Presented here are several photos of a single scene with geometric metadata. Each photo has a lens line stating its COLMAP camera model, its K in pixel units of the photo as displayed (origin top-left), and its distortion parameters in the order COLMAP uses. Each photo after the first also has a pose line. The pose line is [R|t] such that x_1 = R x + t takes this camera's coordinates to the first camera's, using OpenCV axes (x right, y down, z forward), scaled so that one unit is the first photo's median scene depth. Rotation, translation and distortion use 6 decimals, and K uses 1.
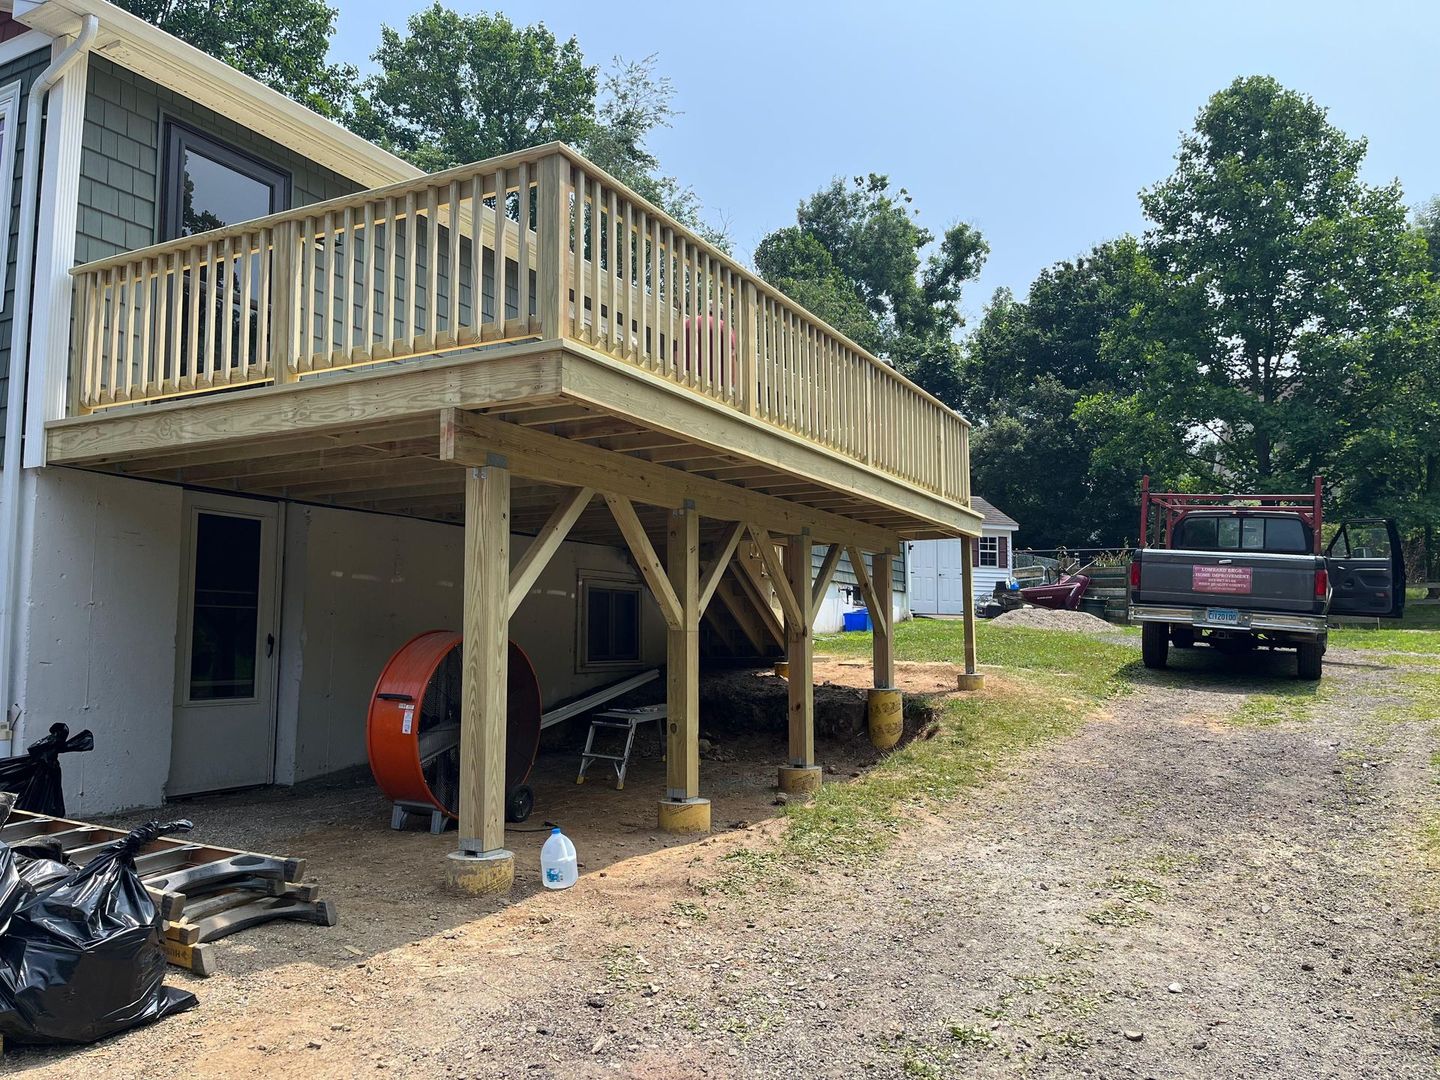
lens RADIAL K [[1113.1, 0, 720.0], [0, 1113.1, 540.0], [0, 0, 1]] dist [-0.000091, -0.002445]
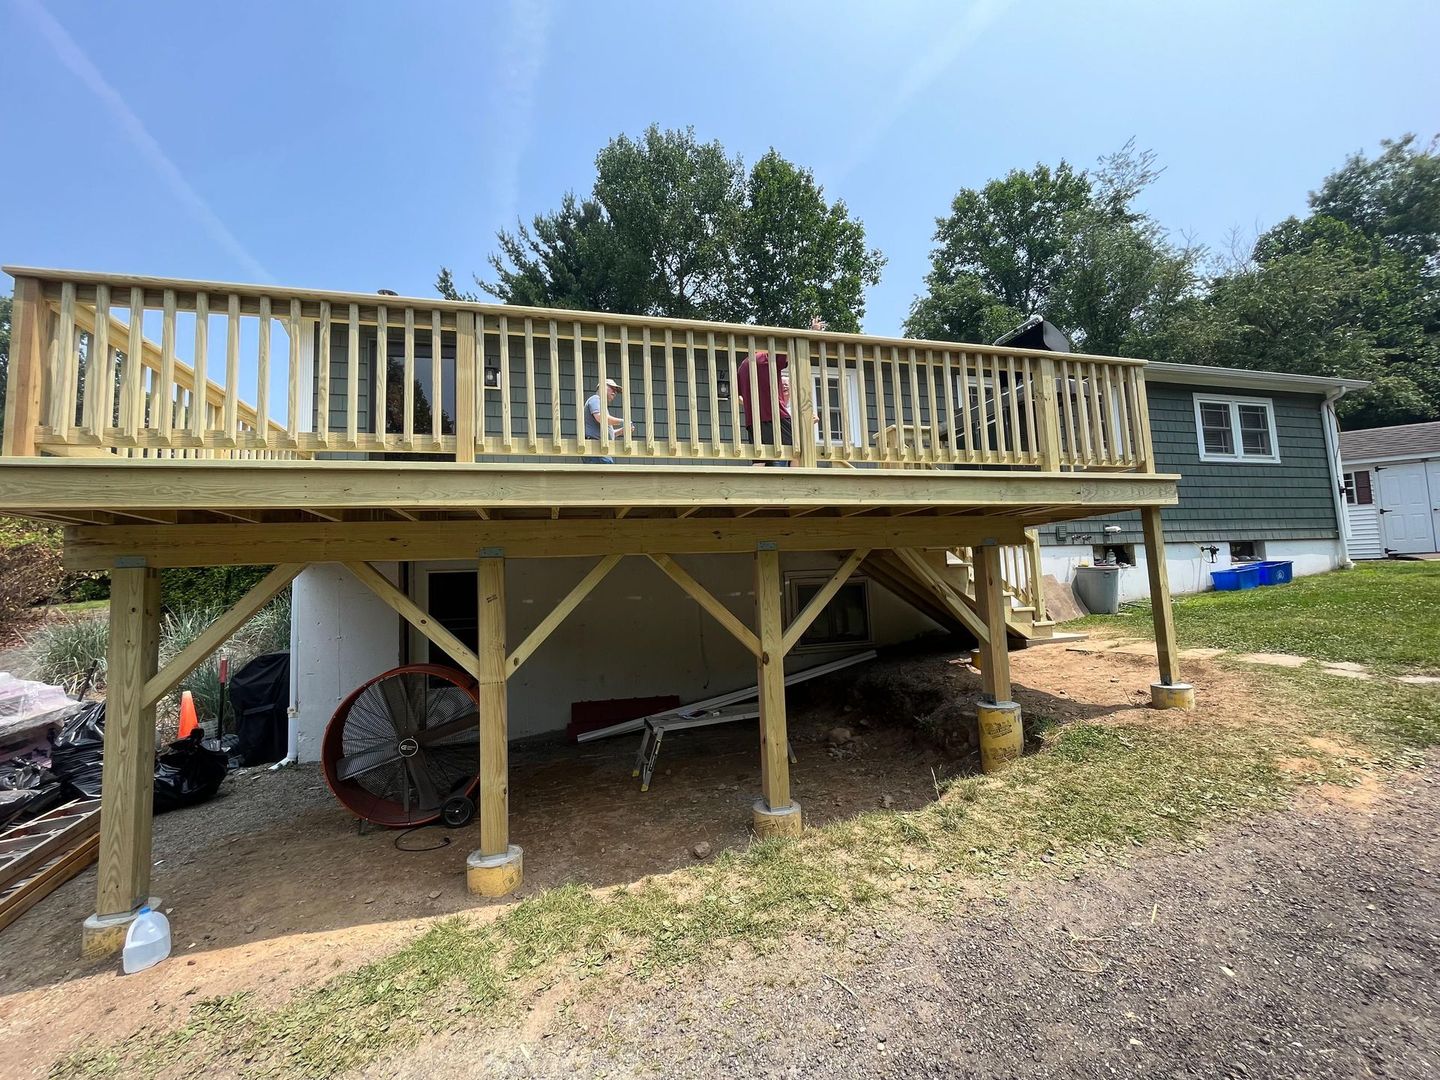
lens RADIAL K [[585.8, 0, 720.0], [0, 585.8, 540.0], [0, 0, 1]] dist [0.000877, -0.004852]
pose [[0.671536, -0.092389, -0.735190, 0.085587], [0.115876, 0.993083, -0.018955, -0.001635], [0.731856, -0.072462, 0.677596, 0.138034]]
